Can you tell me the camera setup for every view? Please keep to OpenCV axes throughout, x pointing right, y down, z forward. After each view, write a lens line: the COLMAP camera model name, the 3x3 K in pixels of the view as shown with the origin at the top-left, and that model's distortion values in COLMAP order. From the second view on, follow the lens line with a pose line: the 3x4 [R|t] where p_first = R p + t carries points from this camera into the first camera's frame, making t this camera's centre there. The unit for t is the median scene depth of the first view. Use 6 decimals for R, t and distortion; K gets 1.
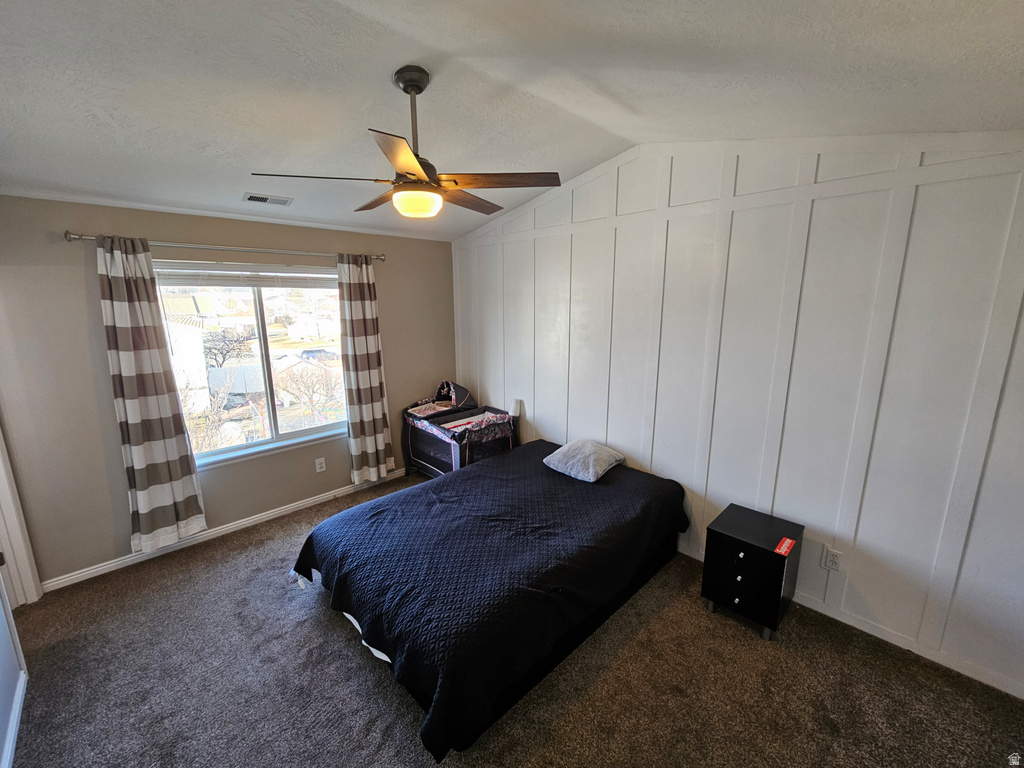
lens RADIAL K [[420.1, 0, 512.0], [0, 420.1, 384.0], [0, 0, 1]] dist [-0.000312, -0.000036]
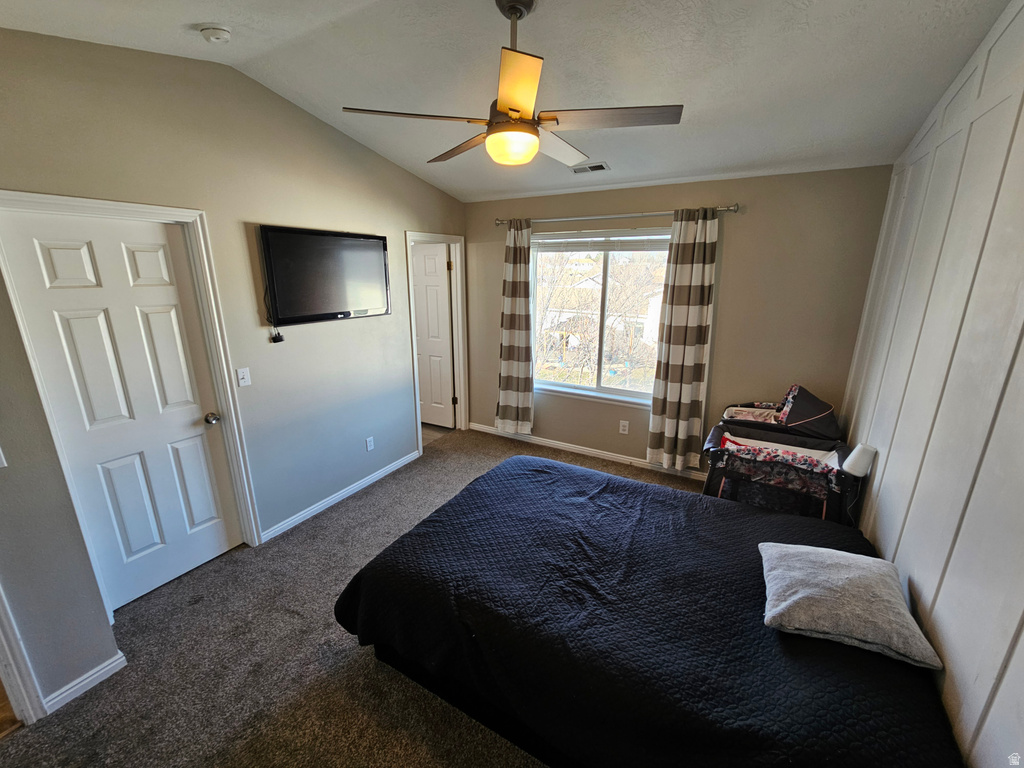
lens RADIAL K [[420.1, 0, 512.0], [0, 420.1, 384.0], [0, 0, 1]] dist [-0.000312, -0.000036]
pose [[0.274798, 0.257525, -0.926373, 0.425409], [-0.196702, 0.958145, 0.208008, -0.074230], [0.941166, 0.125059, 0.313952, 0.444213]]
